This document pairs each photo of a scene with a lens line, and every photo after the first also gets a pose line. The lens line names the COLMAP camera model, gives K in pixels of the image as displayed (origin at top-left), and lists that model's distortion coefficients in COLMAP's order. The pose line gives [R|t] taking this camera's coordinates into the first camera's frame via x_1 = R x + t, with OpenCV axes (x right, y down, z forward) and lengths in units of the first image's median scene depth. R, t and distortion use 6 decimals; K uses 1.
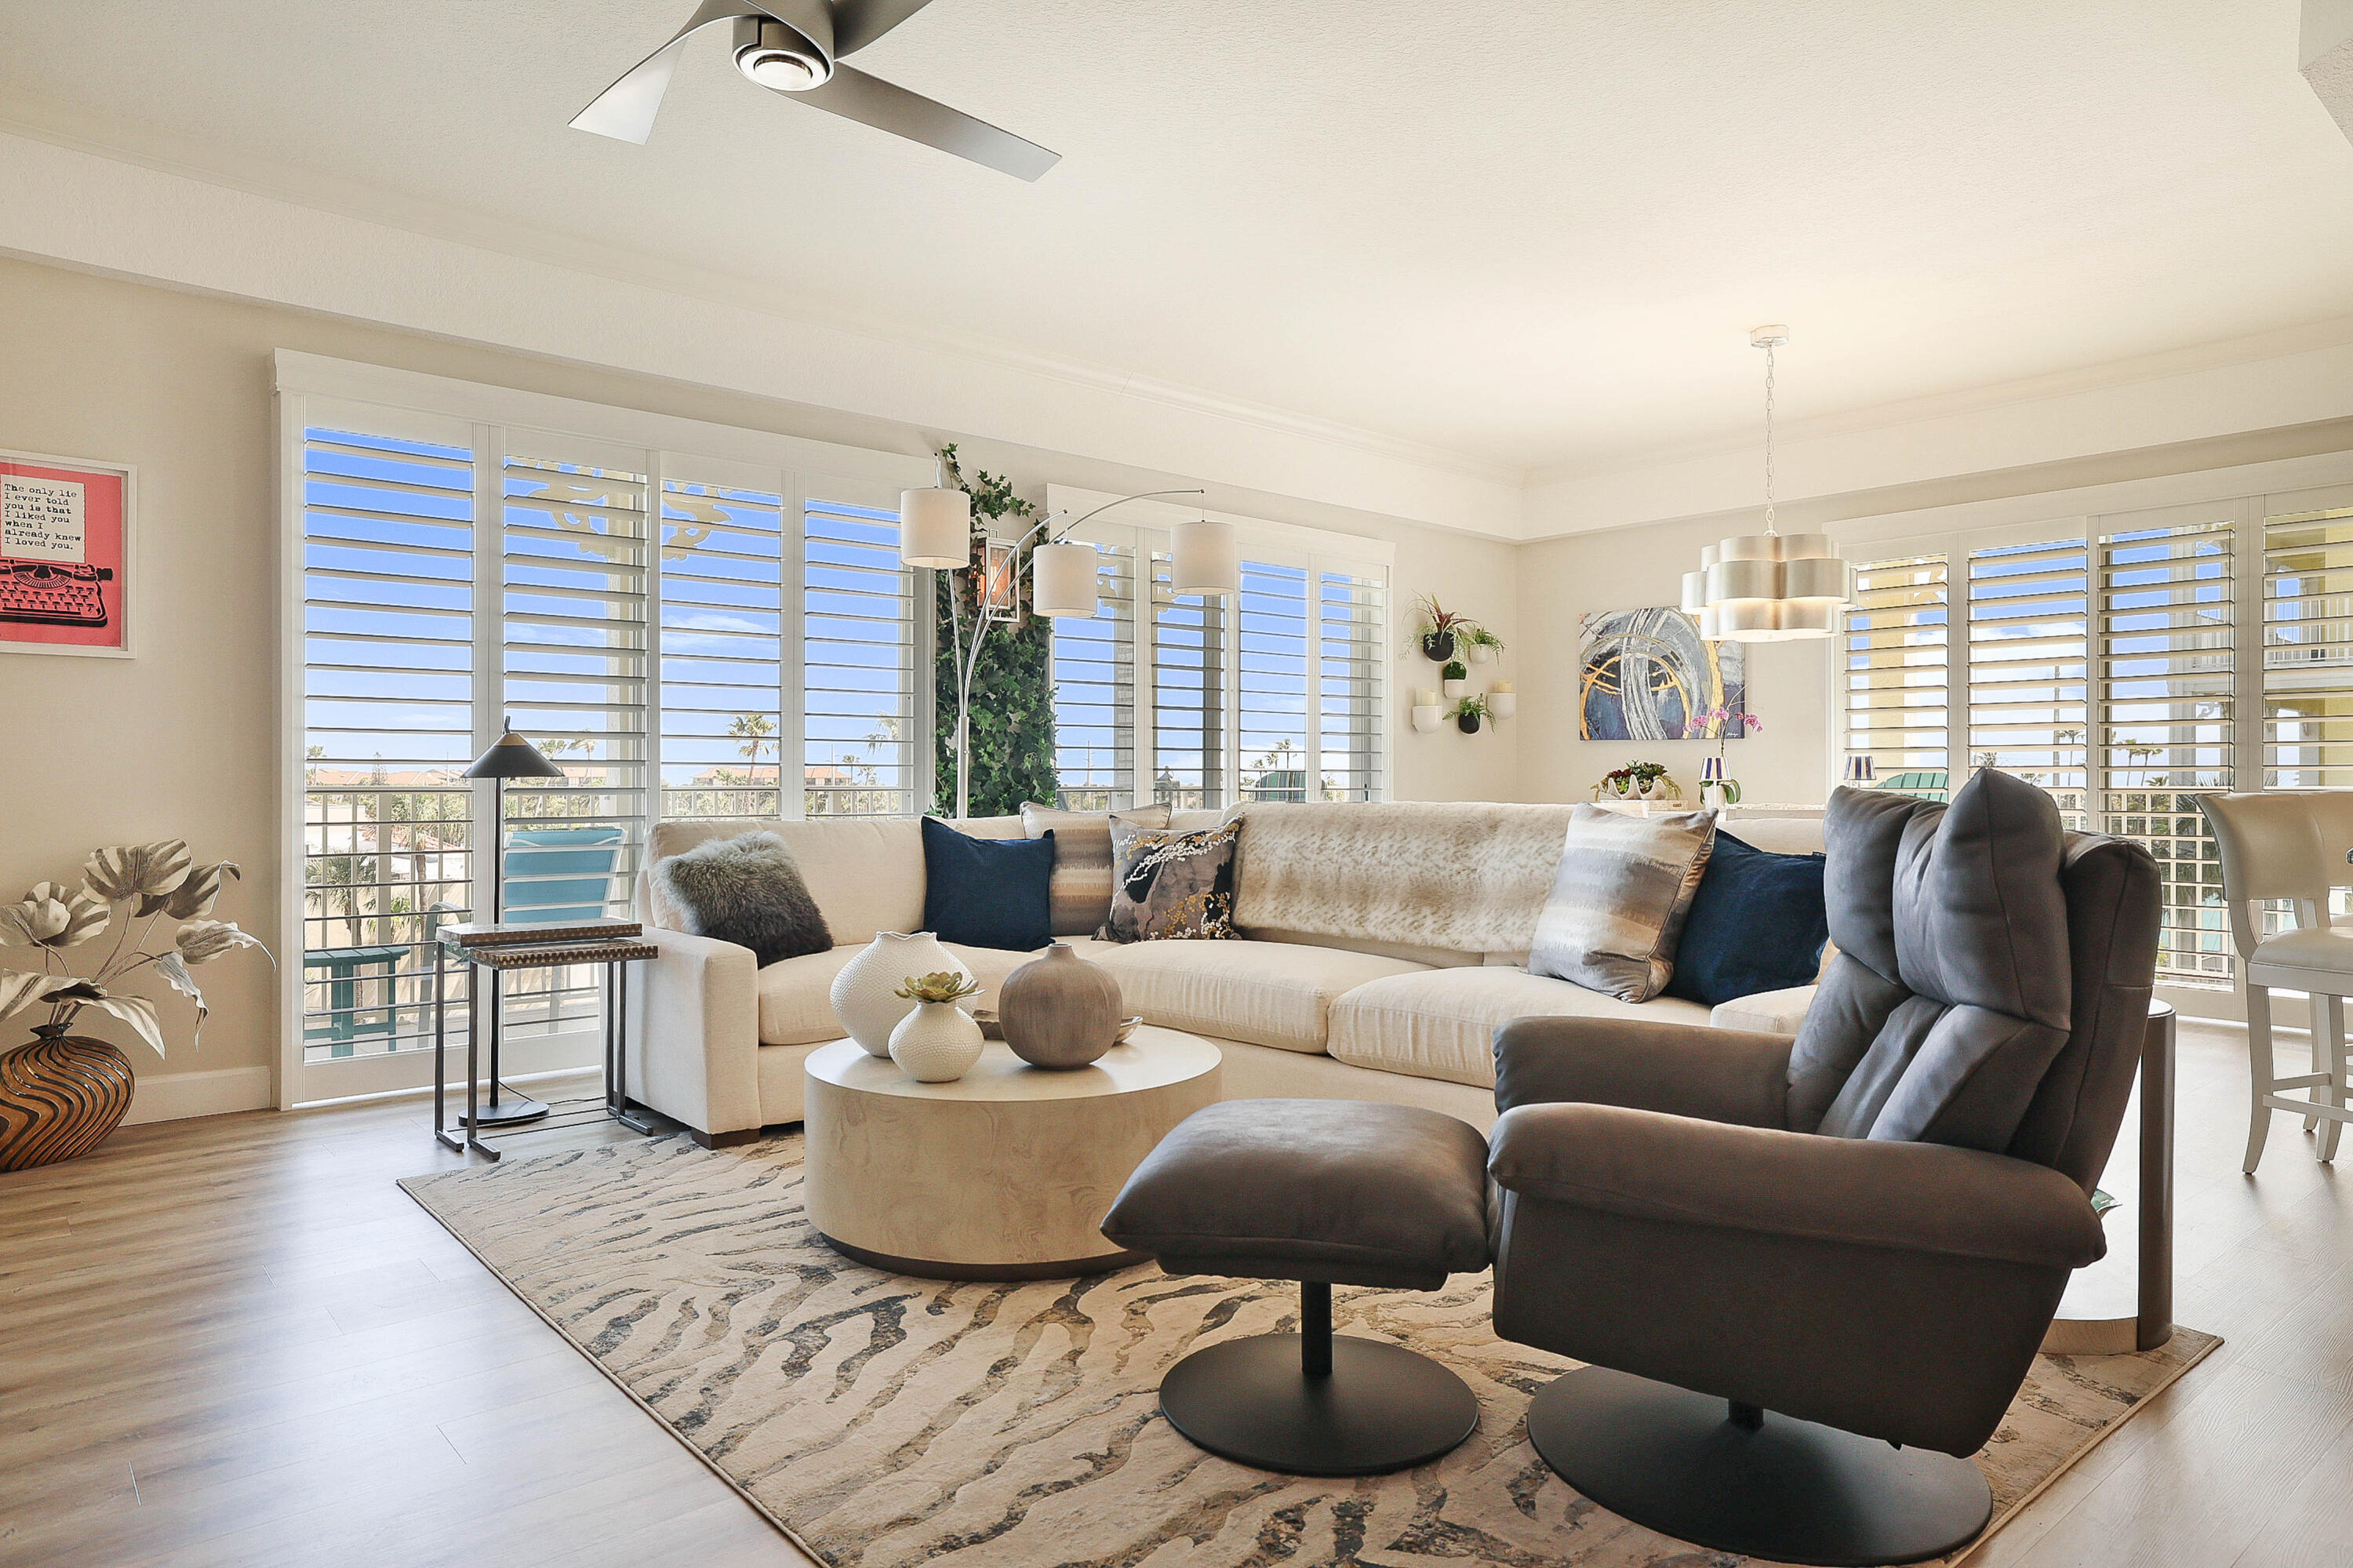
lens RADIAL K [[1422.5, 0, 1193.8], [0, 1422.5, 781.8], [0, 0, 1]] dist [0.018631, 0.001818]
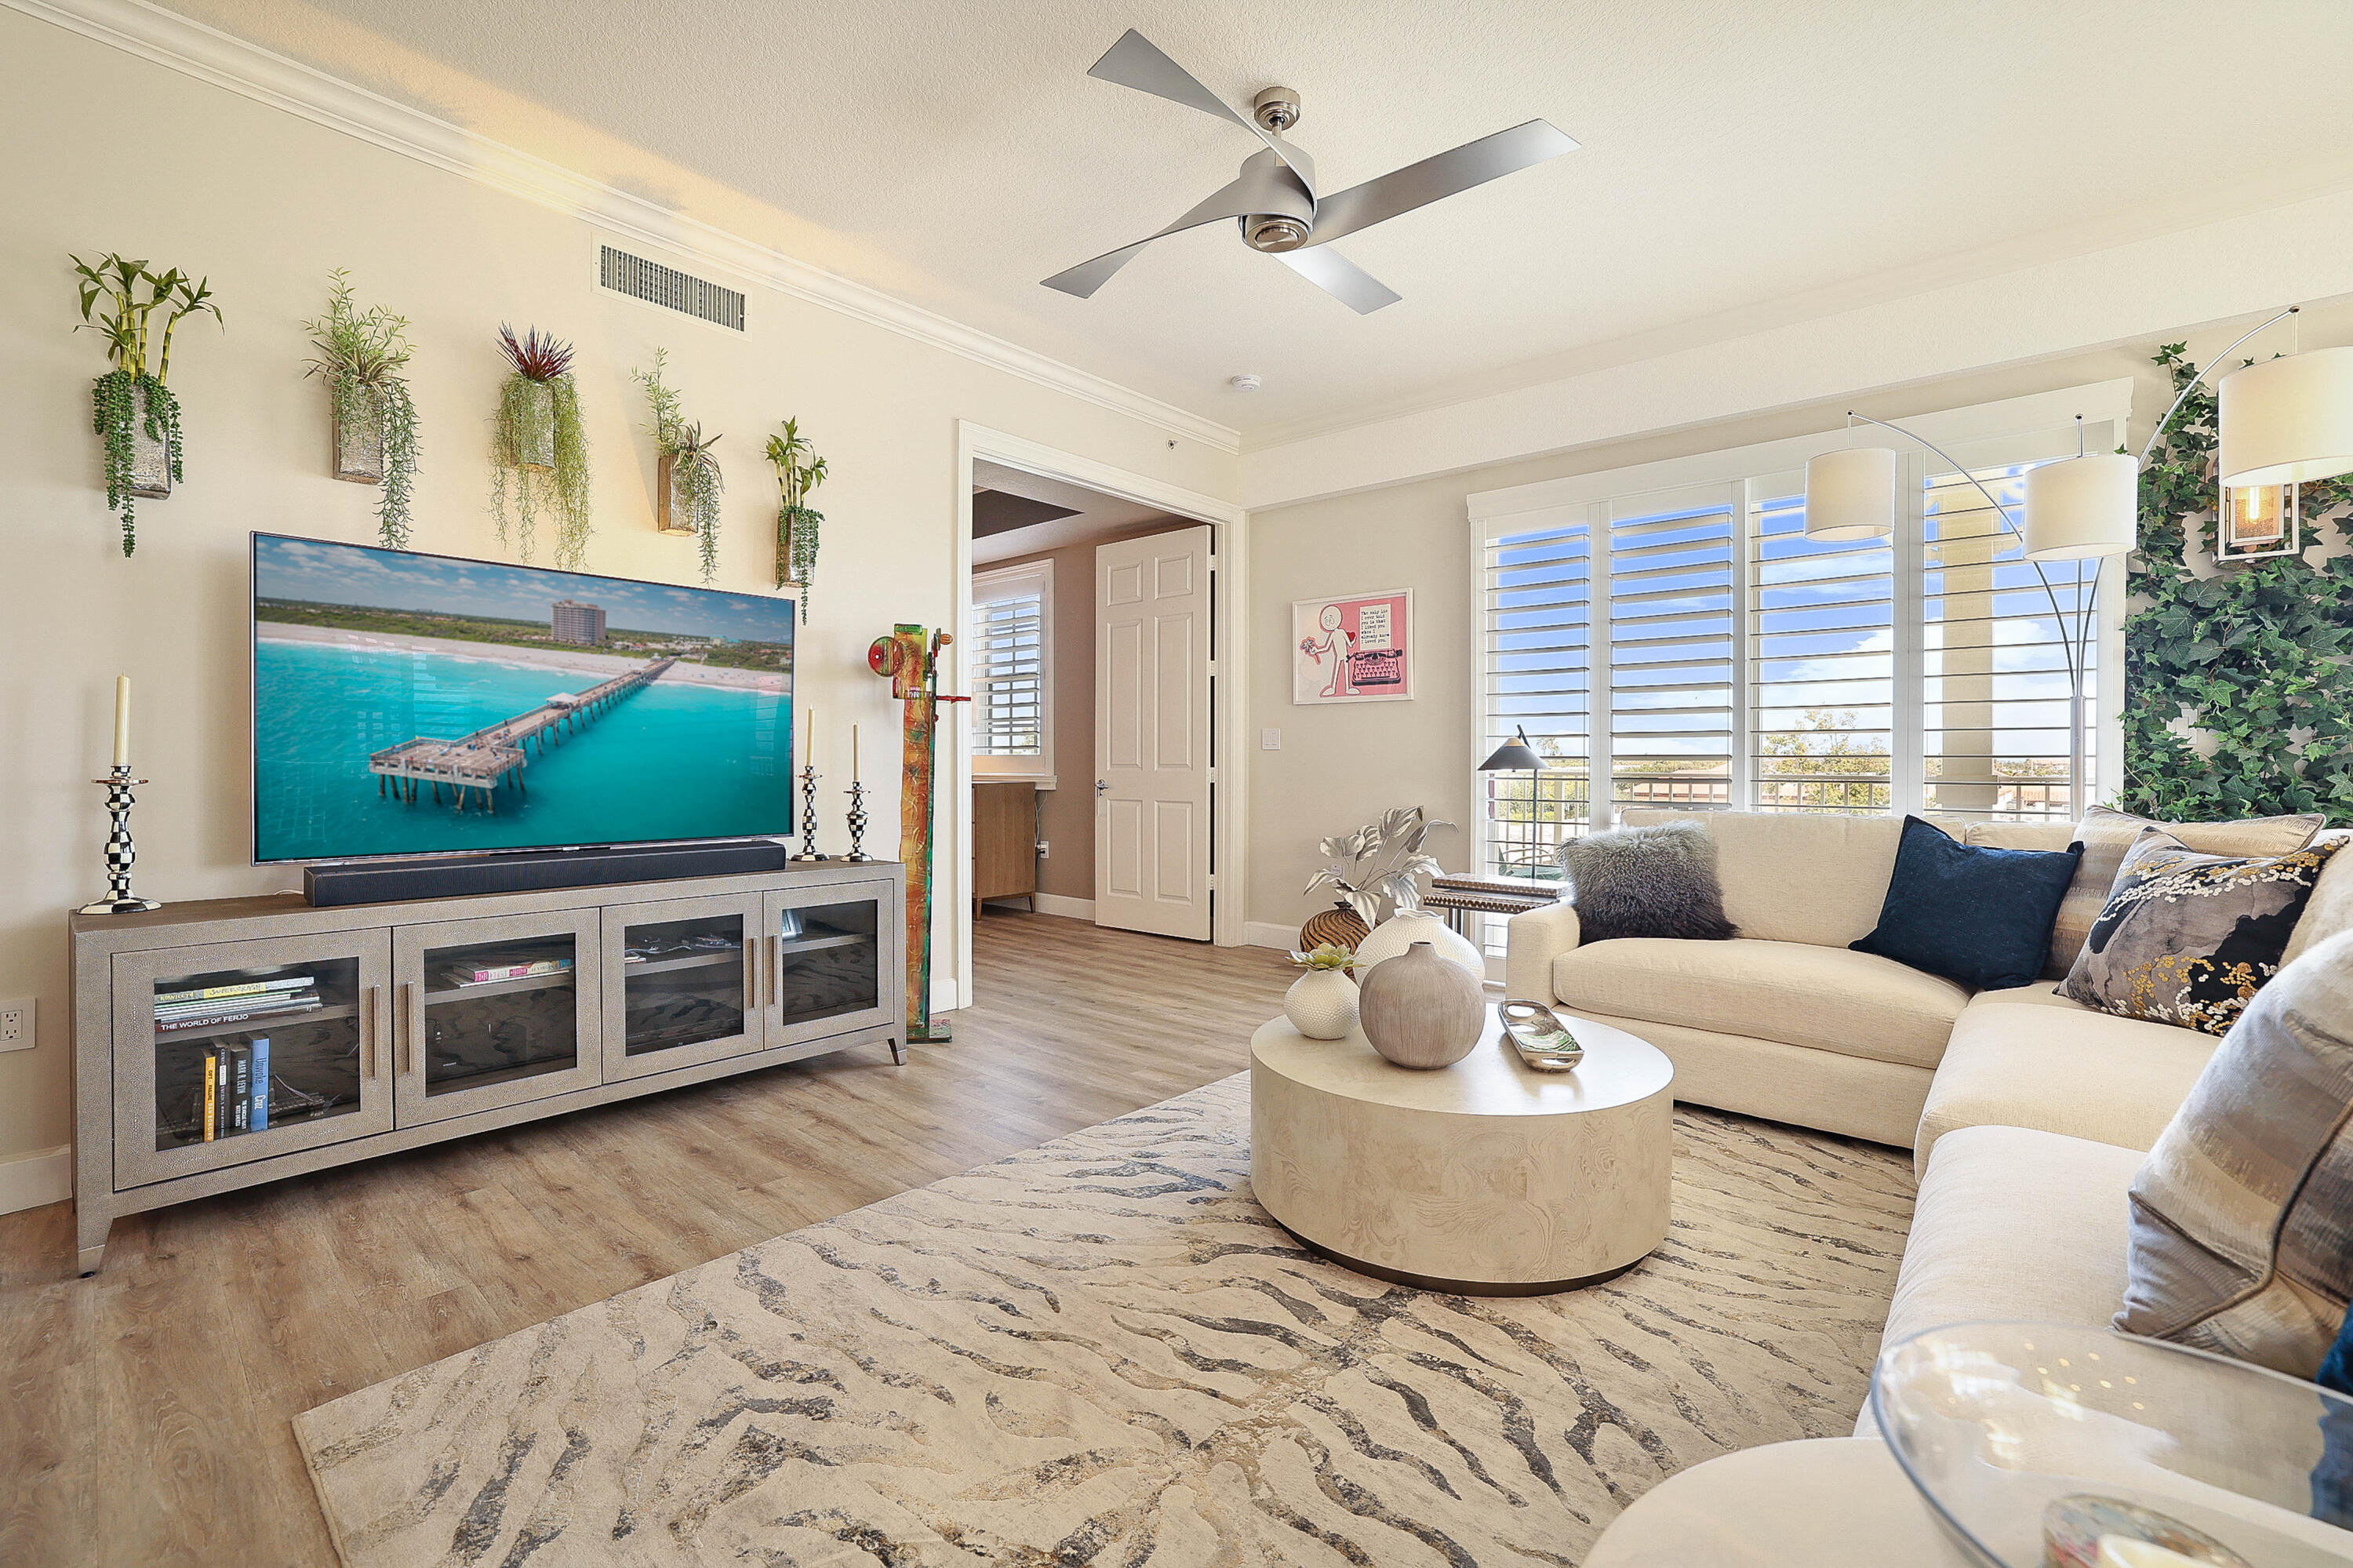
lens RADIAL K [[1060.4, 0, 1189.5], [0, 1060.4, 765.9], [0, 0, 1]] dist [-0.014932, 0.003608]
pose [[0.113823, 0.000684, -0.993501, 0.503056], [-0.001333, 0.999999, 0.000536, -0.007087], [0.993500, 0.001264, 0.113824, 0.605917]]
